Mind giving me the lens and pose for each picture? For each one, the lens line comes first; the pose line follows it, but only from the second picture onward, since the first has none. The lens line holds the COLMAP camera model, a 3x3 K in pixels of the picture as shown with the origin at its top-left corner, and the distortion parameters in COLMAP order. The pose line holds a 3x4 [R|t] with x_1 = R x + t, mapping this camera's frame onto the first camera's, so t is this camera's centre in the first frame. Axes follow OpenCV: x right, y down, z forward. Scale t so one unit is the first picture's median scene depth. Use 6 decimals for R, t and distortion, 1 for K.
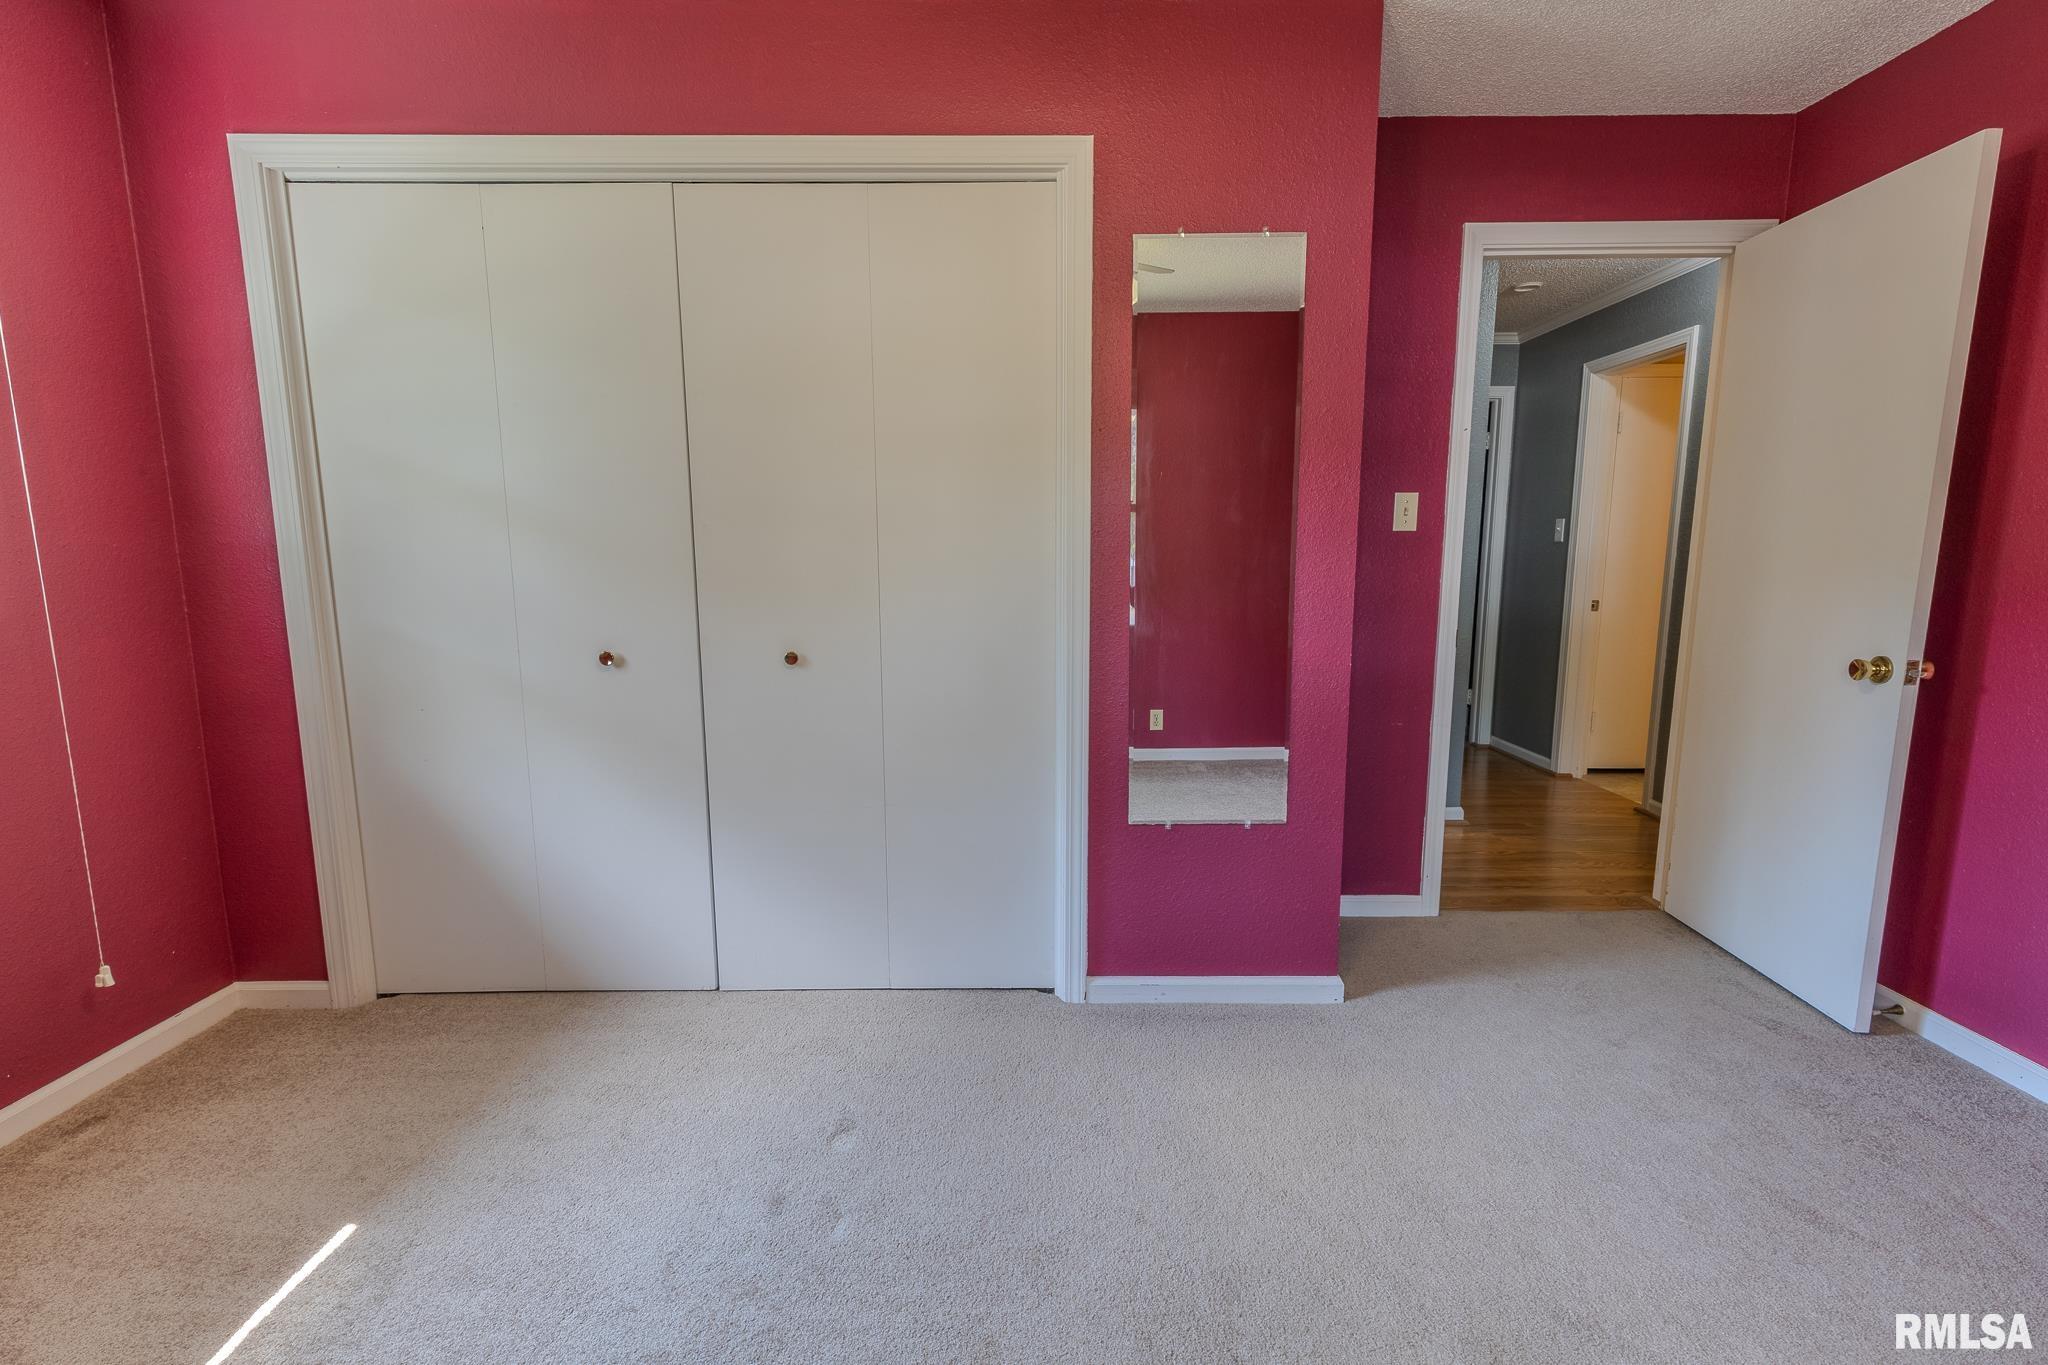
lens RADIAL K [[927.1, 0, 1021.3], [0, 927.1, 682.0], [0, 0, 1]] dist [0.012546, -0.002202]
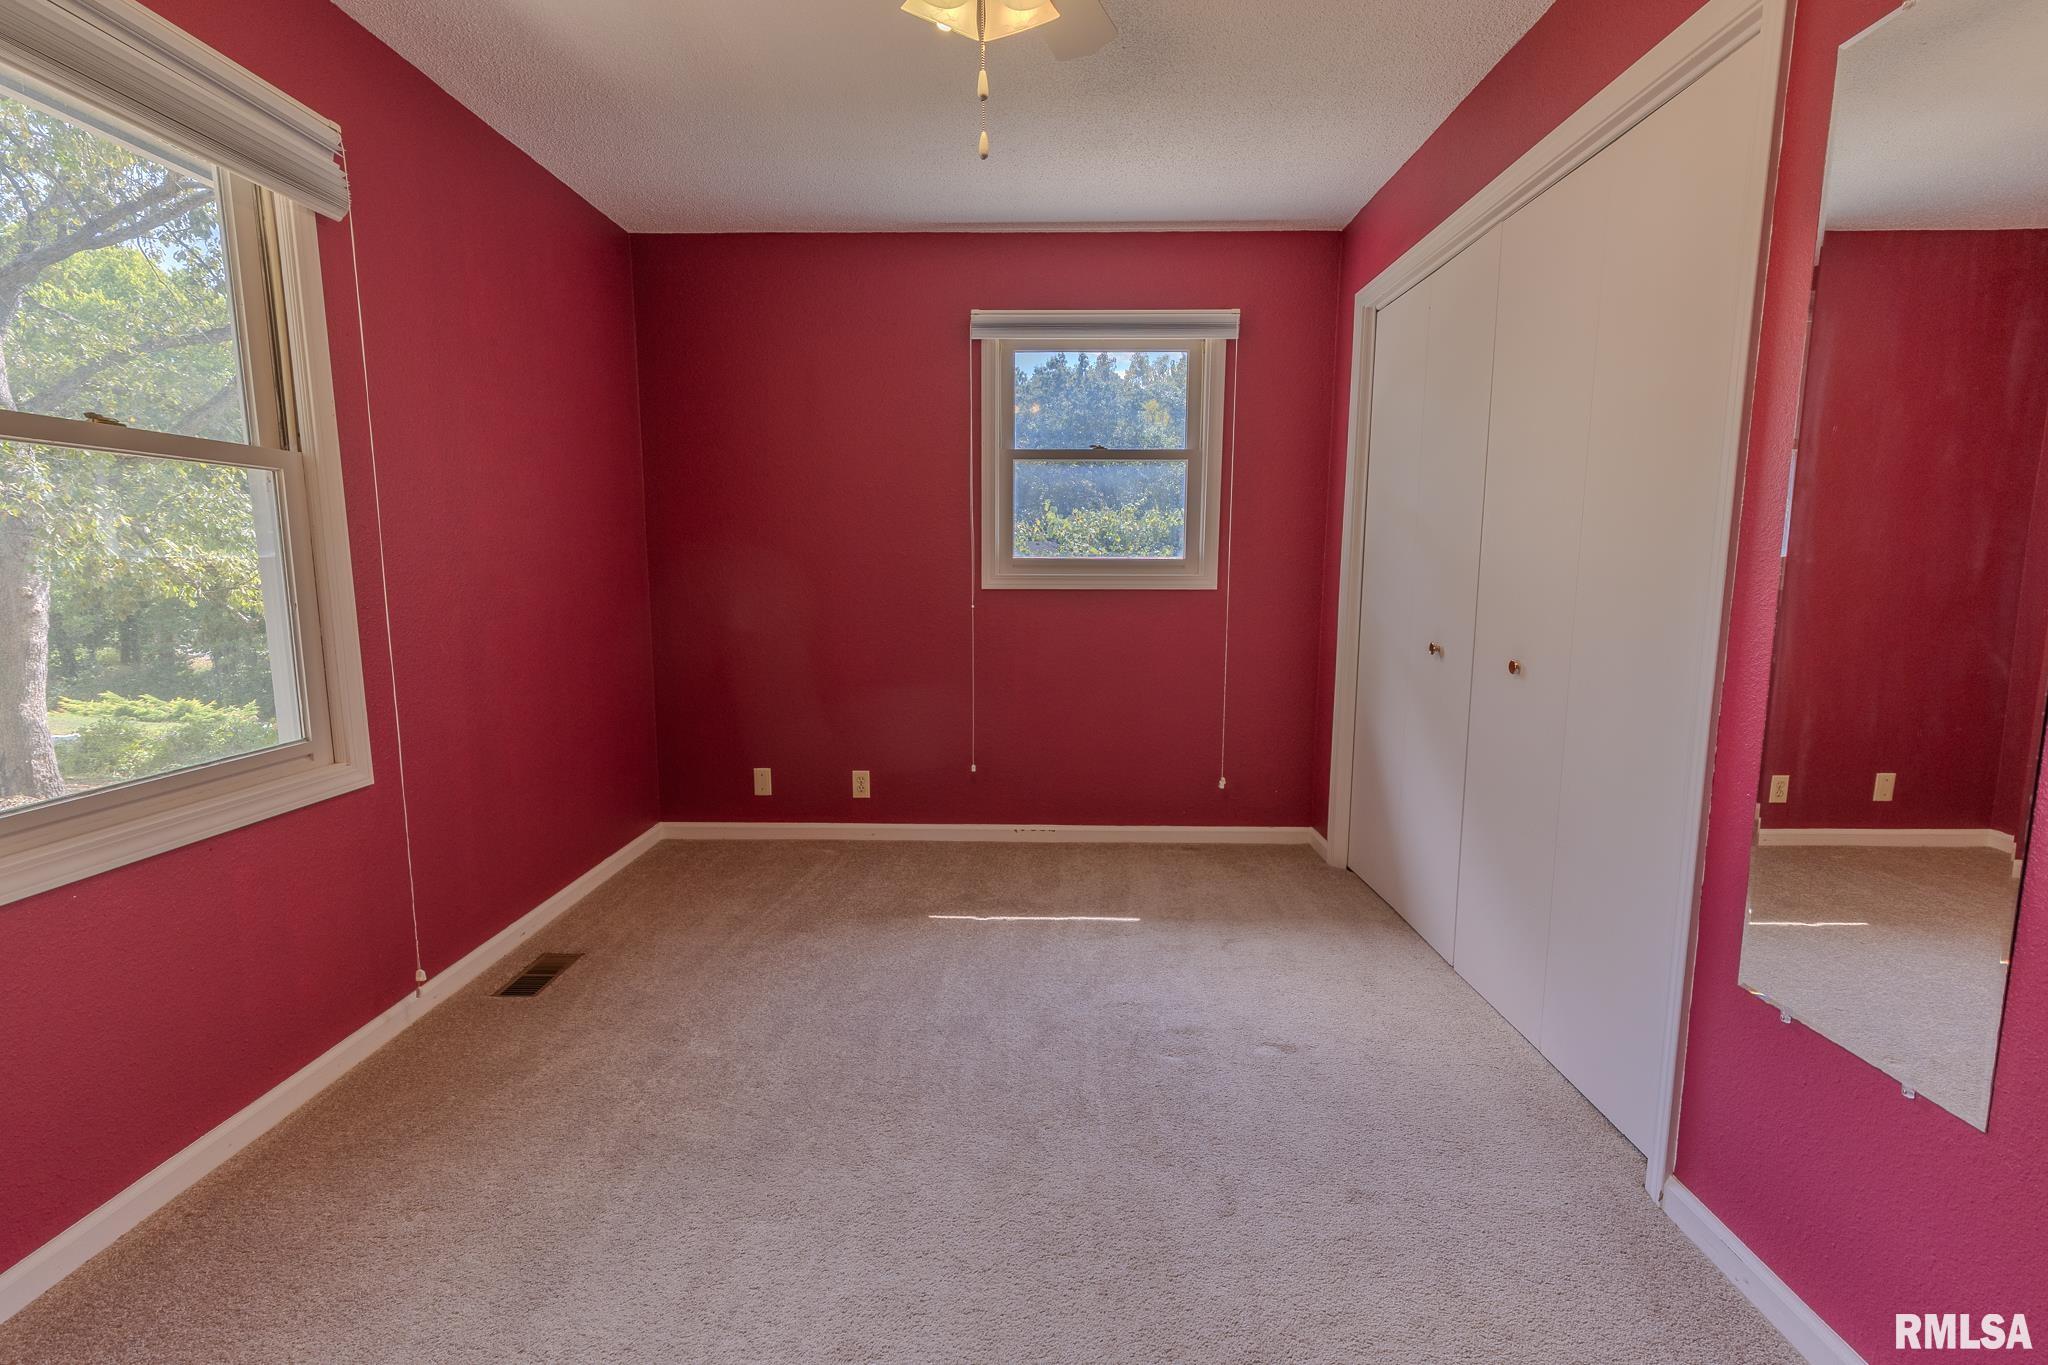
lens RADIAL K [[927.1, 0, 1023.7], [0, 927.1, 703.6], [0, 0, 1]] dist [0.012546, -0.002202]
pose [[-0.010617, 0.158744, -0.987263, 0.761840], [-0.138748, 0.977534, 0.158671, -0.075000], [0.990271, 0.138666, 0.011647, 0.501855]]
